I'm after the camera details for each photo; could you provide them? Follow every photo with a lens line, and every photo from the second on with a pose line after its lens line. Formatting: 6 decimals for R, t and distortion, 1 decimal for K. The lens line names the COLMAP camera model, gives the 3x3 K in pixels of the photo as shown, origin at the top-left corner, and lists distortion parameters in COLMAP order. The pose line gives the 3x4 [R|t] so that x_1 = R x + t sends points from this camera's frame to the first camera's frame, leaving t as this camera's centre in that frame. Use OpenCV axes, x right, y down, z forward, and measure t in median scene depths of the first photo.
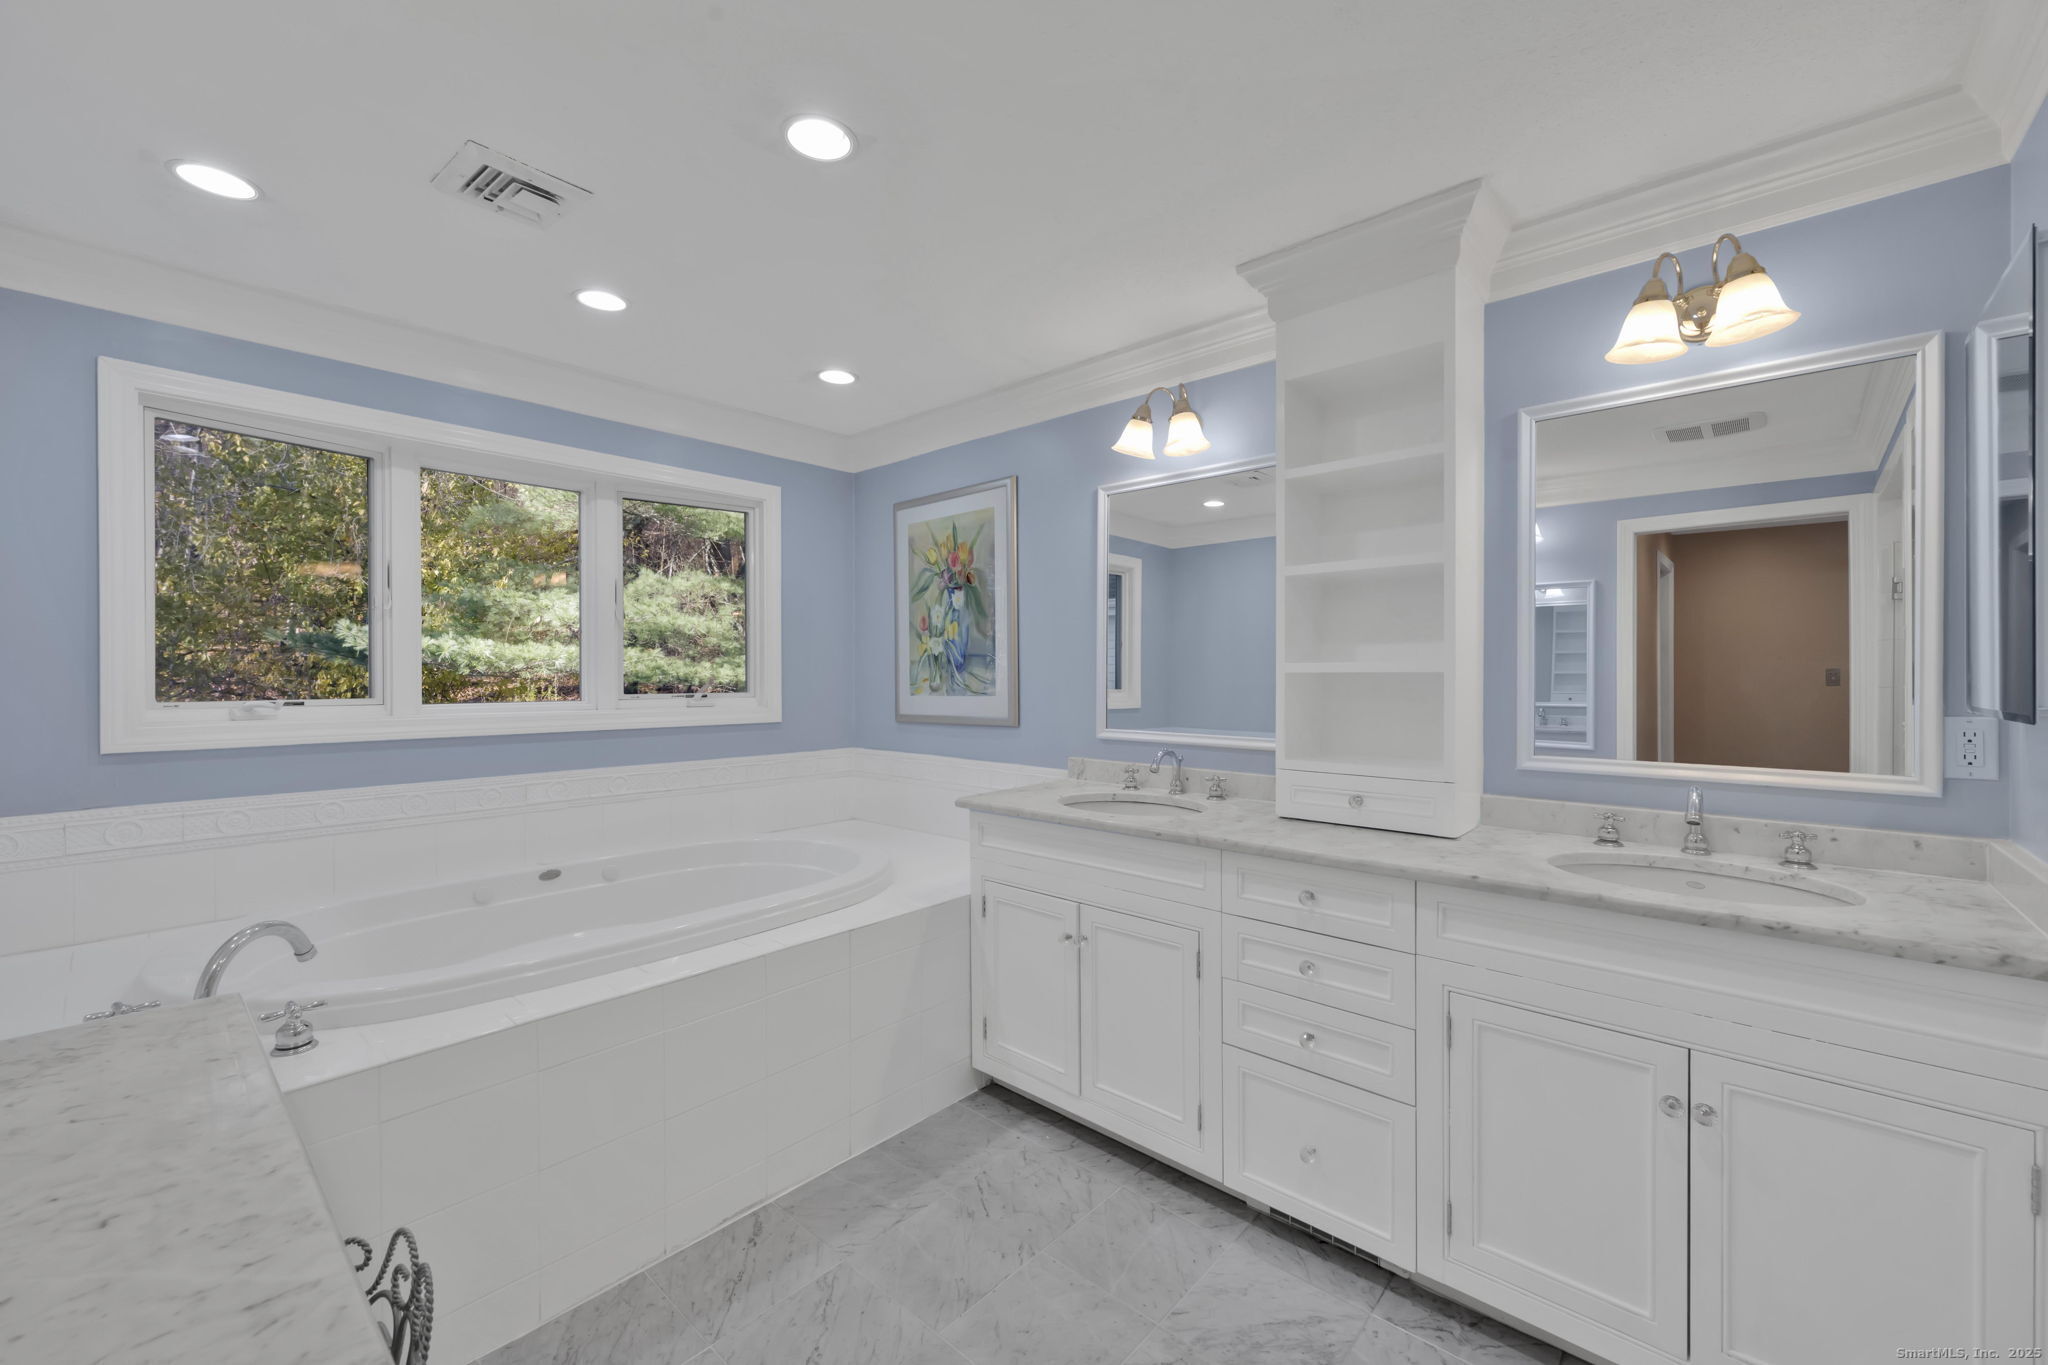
lens RADIAL K [[815.8, 0, 1024.8], [0, 815.8, 680.5], [0, 0, 1]] dist [-0.011020, -0.000107]
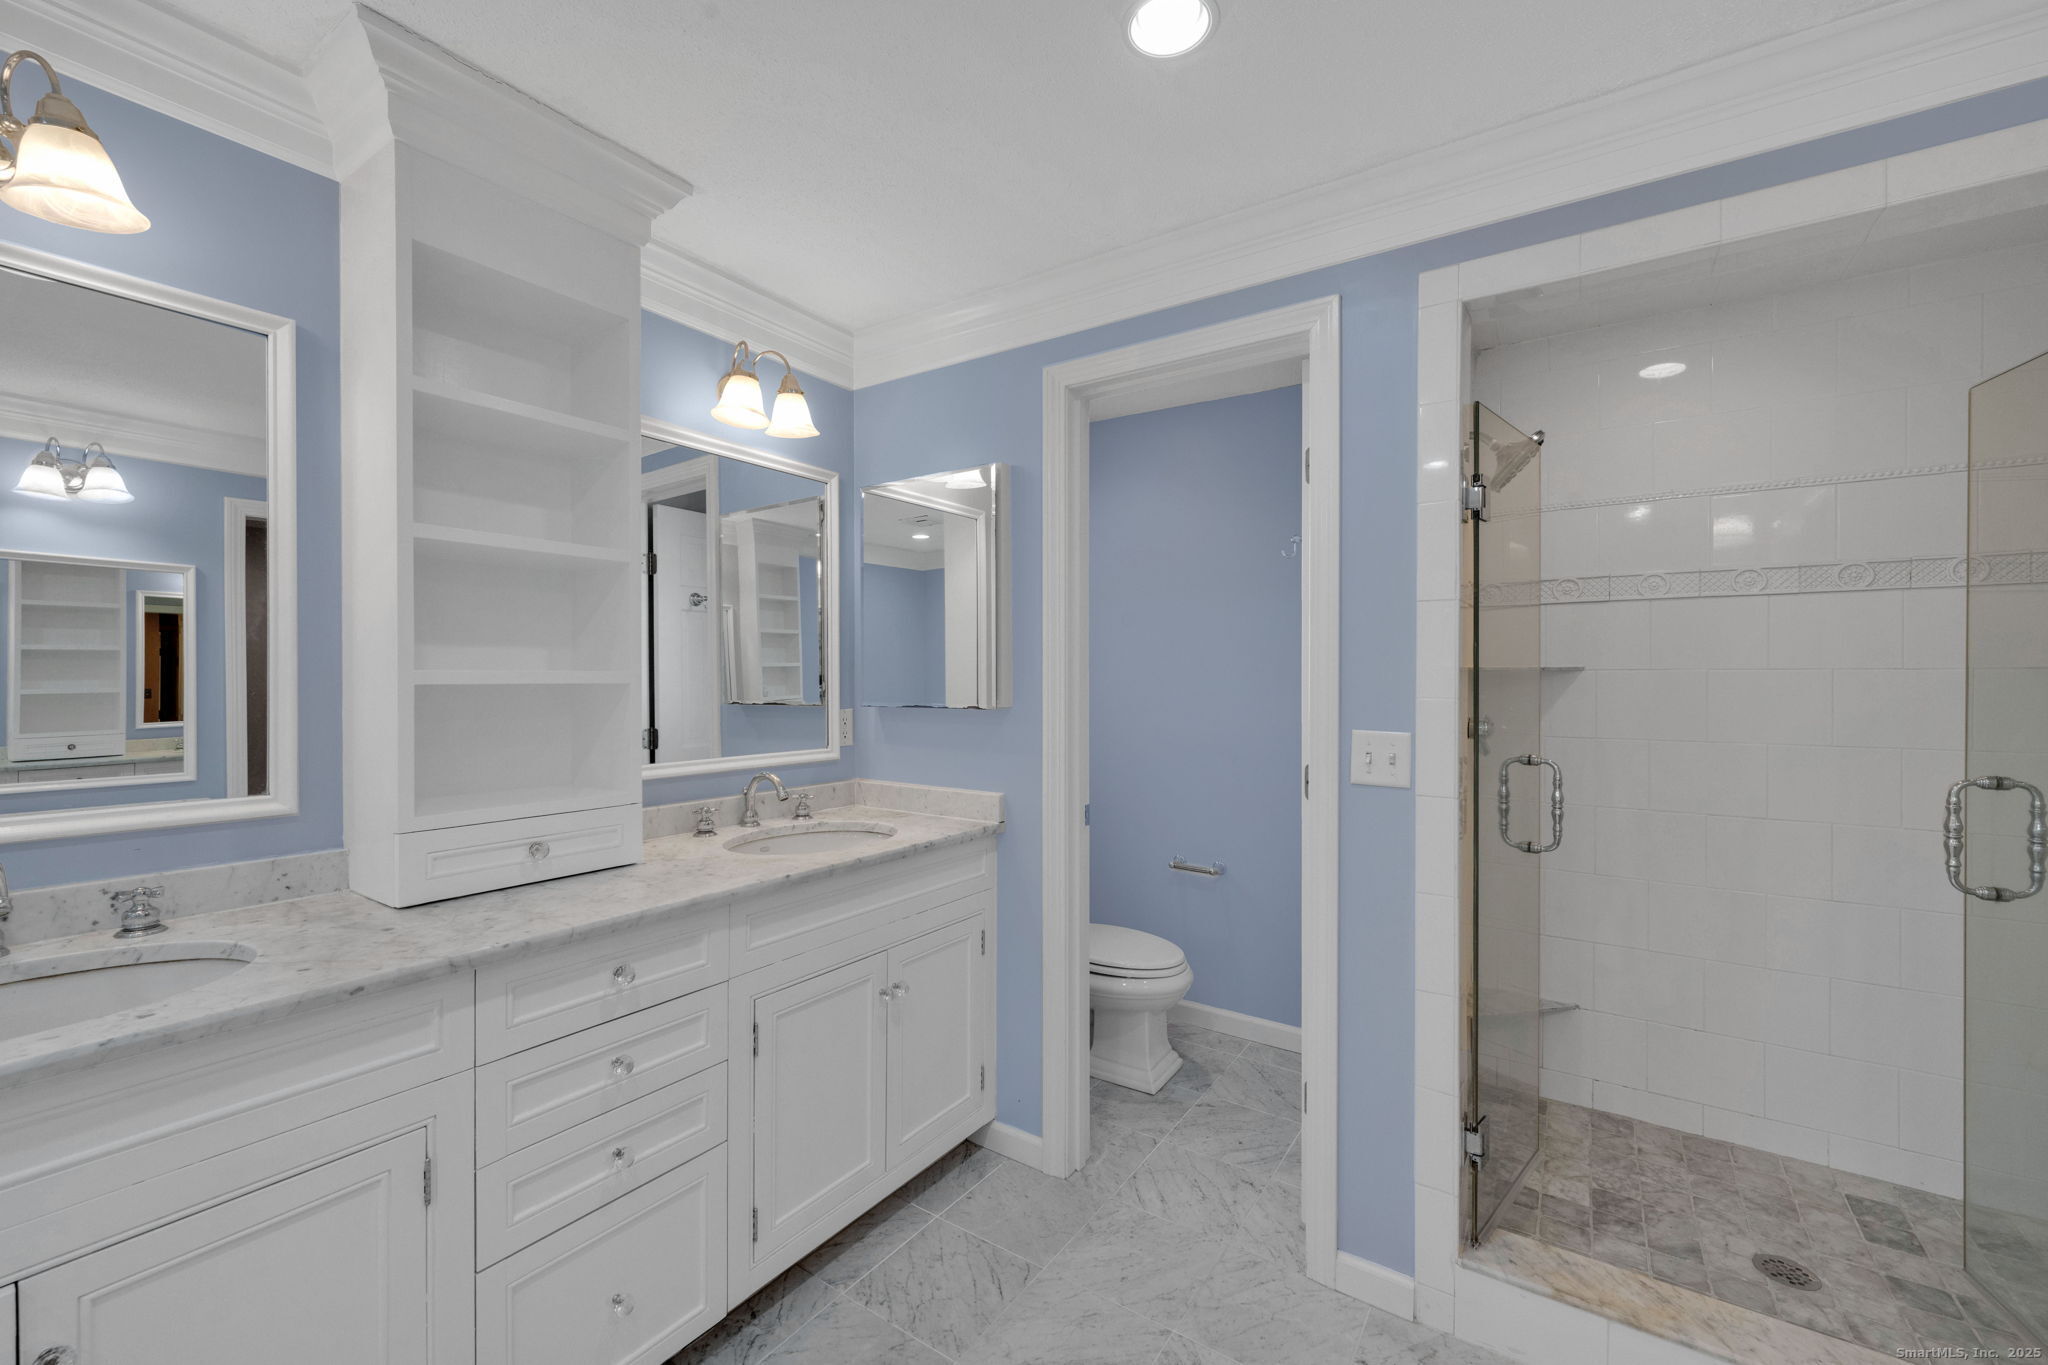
lens RADIAL K [[815.8, 0, 1025.1], [0, 815.8, 680.4], [0, 0, 1]] dist [-0.011020, -0.000107]
pose [[-0.138339, 0.000934, 0.990385, -0.500509], [0.007040, 0.999975, 0.000041, -0.010987], [-0.990360, 0.006978, -0.138342, 0.765968]]
